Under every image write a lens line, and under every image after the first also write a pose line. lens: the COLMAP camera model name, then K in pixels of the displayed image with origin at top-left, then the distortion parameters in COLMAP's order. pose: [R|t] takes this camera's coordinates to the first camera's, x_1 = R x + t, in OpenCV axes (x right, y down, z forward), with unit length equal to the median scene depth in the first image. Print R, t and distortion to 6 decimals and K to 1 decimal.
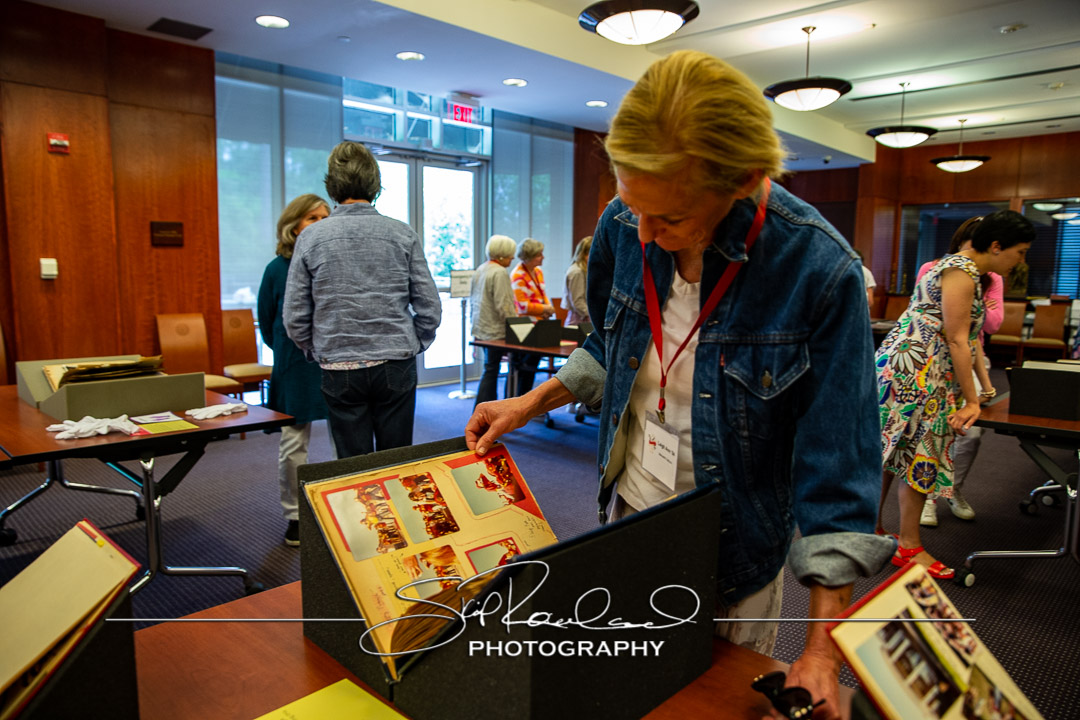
lens RADIAL K [[734.2, 0, 540.0], [0, 734.2, 360.0], [0, 0, 1]] dist [-0.111554, 0.077442]
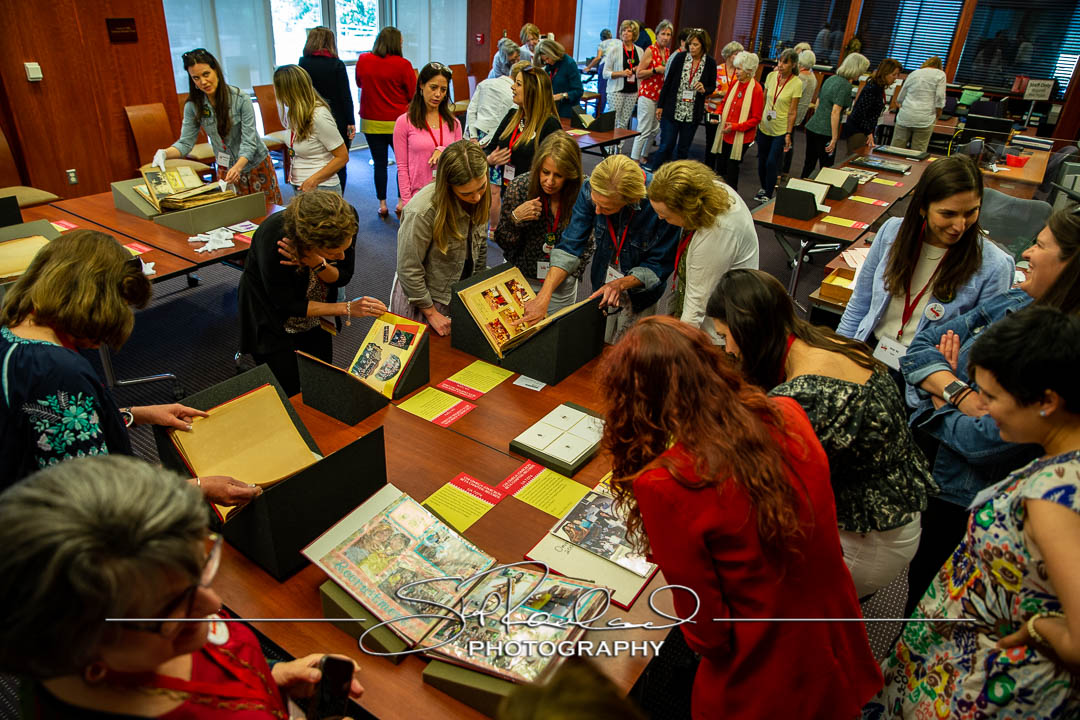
lens RADIAL K [[734.2, 0, 540.0], [0, 734.2, 360.0], [0, 0, 1]] dist [-0.111554, 0.077442]
pose [[0.983191, -0.047575, 0.176270, -0.105430], [-0.017799, 0.935879, 0.351871, -0.094832], [-0.181708, -0.349094, 0.919302, -0.295444]]
